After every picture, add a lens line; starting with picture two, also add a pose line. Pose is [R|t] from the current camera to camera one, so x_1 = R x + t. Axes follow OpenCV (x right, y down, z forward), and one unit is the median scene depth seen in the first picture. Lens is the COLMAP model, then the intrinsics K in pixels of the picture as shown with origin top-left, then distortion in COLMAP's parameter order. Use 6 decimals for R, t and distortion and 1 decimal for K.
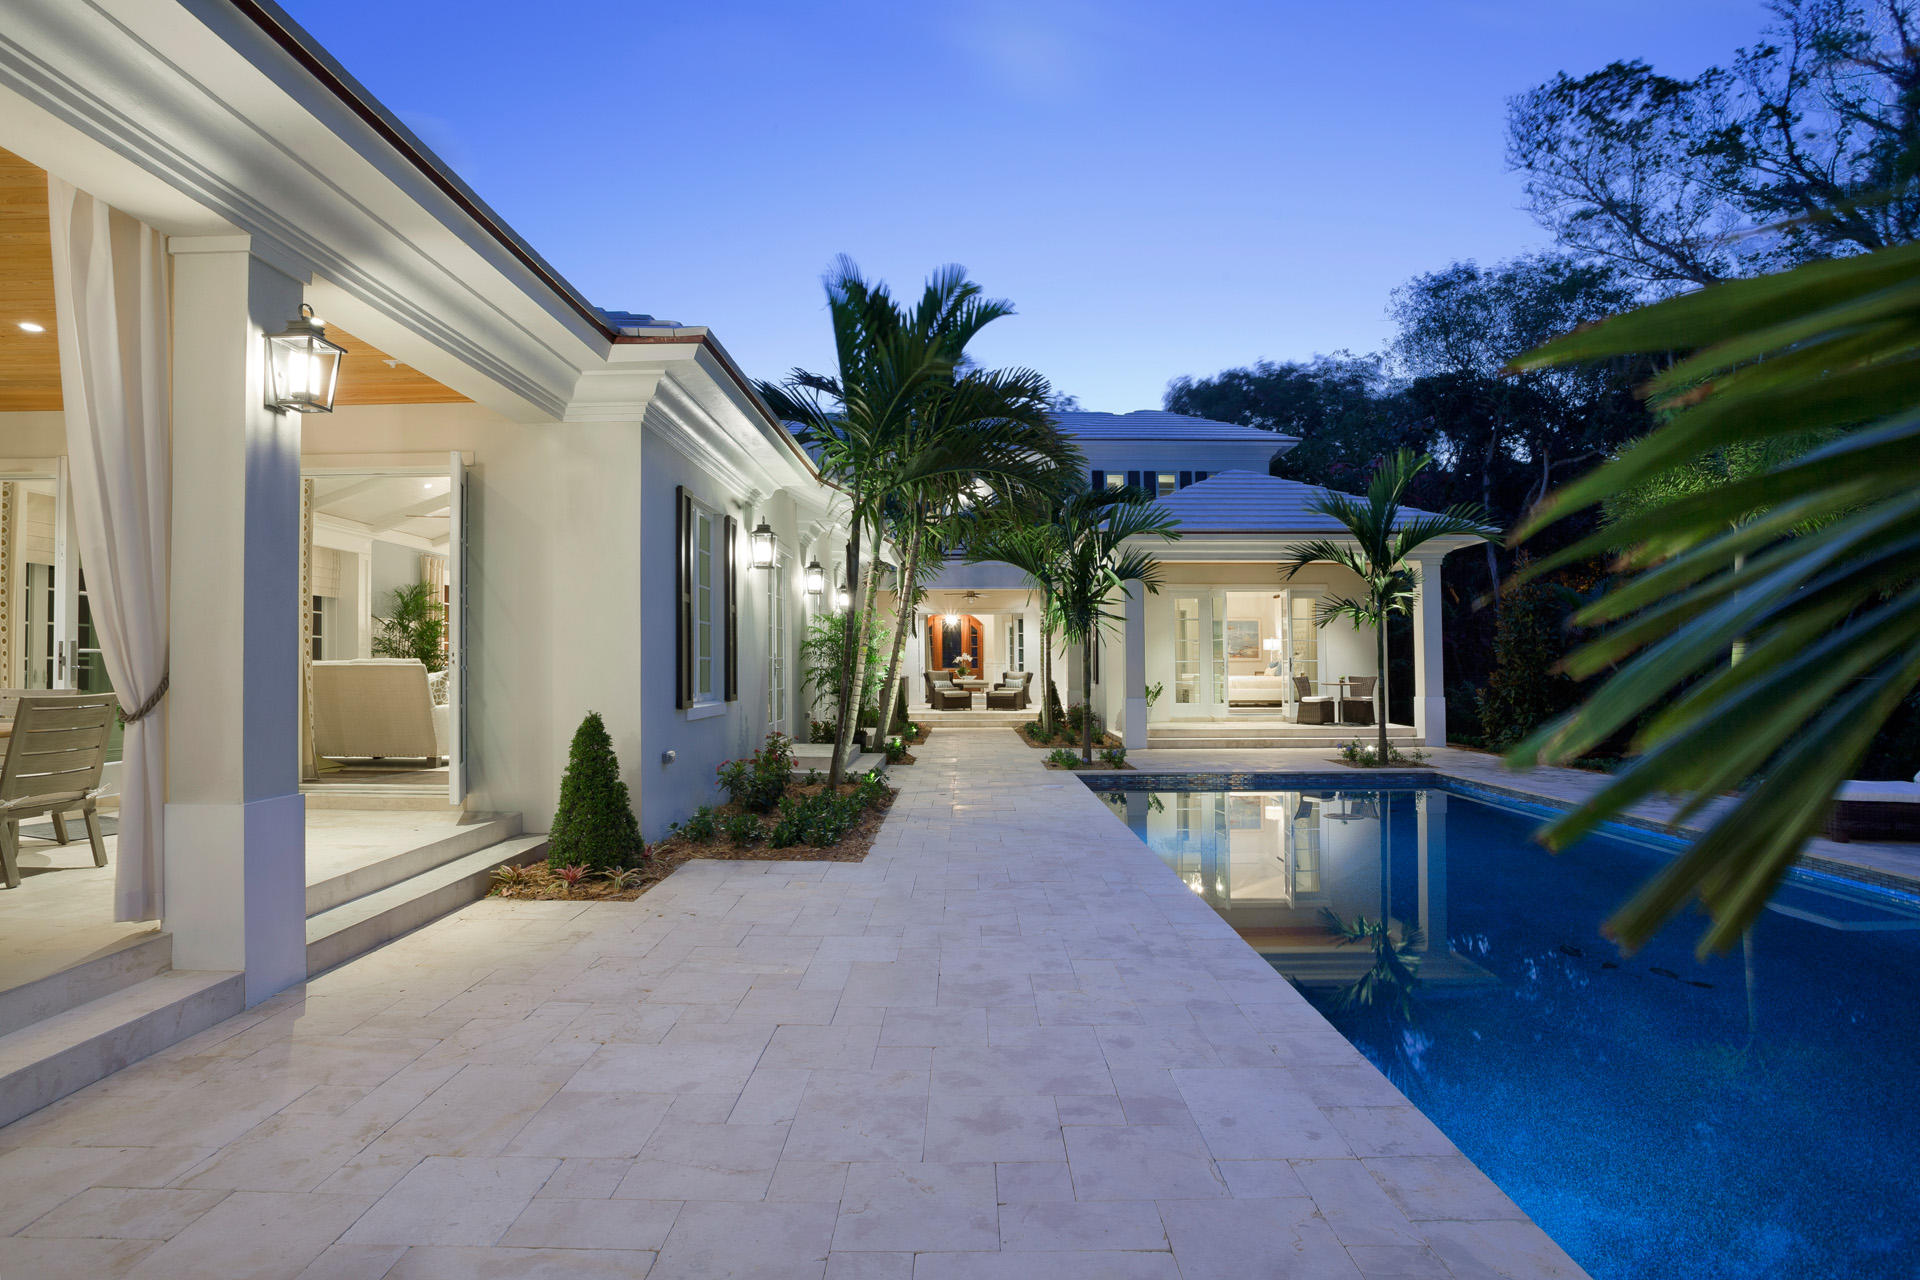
lens RADIAL K [[930.6, 0, 958.4], [0, 930.6, 620.7], [0, 0, 1]] dist [-0.052036, 0.000887]
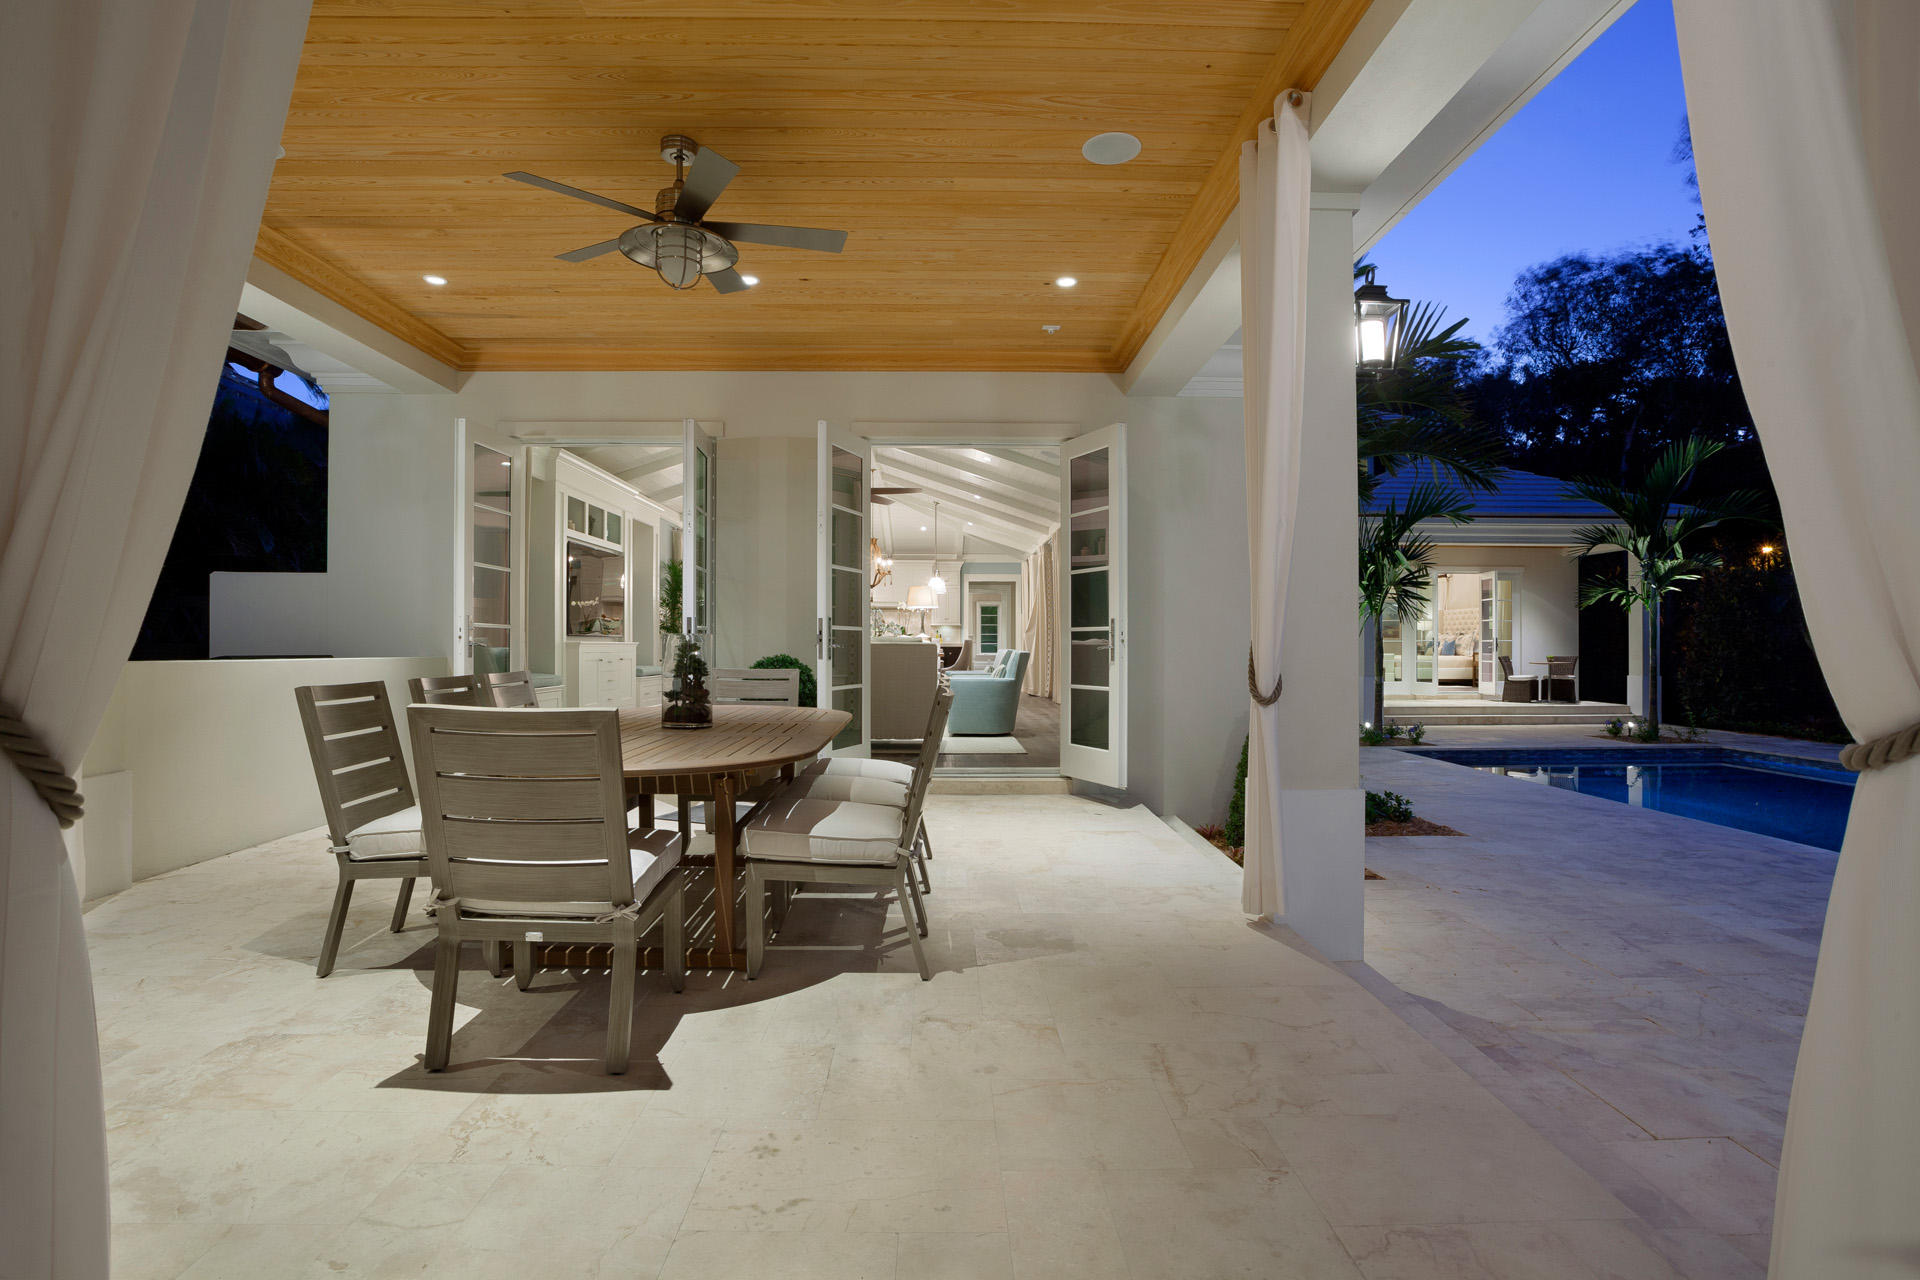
lens RADIAL K [[930.6, 0, 958.4], [0, 930.6, 620.7], [0, 0, 1]] dist [-0.052036, 0.000887]
pose [[0.999159, 0.006377, 0.040512, -0.287857], [-0.007429, 0.999638, 0.025866, -0.000676], [-0.040332, -0.026145, 0.998844, 0.007653]]
